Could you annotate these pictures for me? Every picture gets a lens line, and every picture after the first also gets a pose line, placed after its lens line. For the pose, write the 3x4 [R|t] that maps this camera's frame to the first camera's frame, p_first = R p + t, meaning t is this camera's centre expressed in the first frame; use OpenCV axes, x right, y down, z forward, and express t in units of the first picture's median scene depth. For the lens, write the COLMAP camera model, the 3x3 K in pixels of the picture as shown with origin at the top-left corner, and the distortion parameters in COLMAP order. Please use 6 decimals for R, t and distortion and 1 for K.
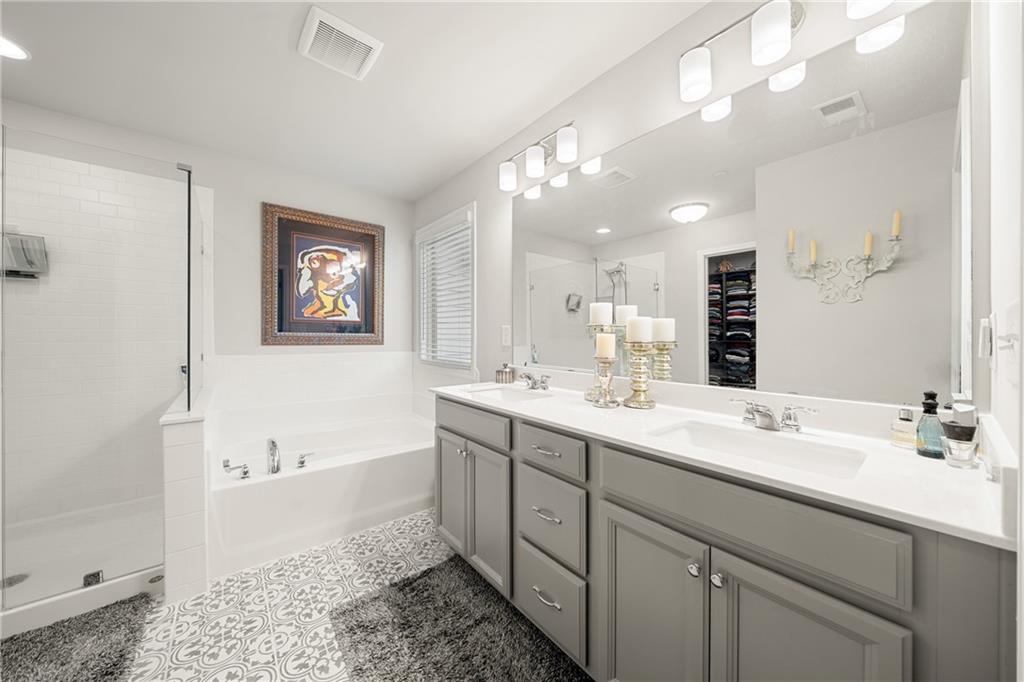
lens RADIAL K [[346.4, 0, 512.0], [0, 346.4, 341.0], [0, 0, 1]] dist [-0.006040, -0.000082]
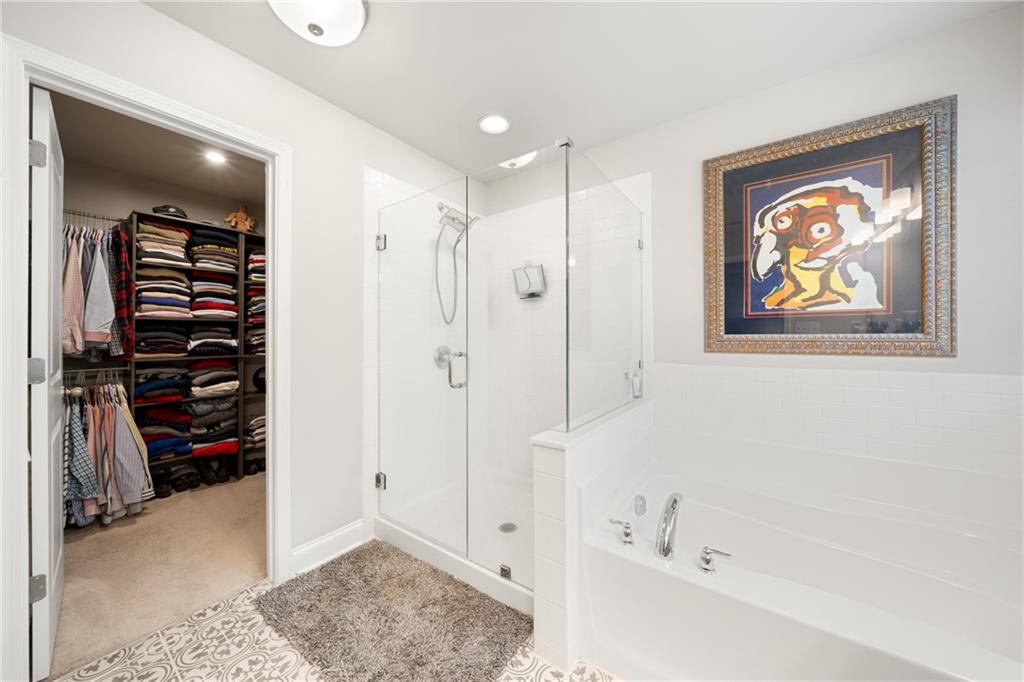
lens RADIAL K [[349.9, 0, 509.7], [0, 349.9, 338.9], [0, 0, 1]] dist [-0.005948, 0.000033]
pose [[0.244601, -0.006875, -0.969599, -0.090749], [-0.005664, 0.999948, -0.008520, -0.007735], [0.969607, 0.007576, 0.244549, 0.389965]]
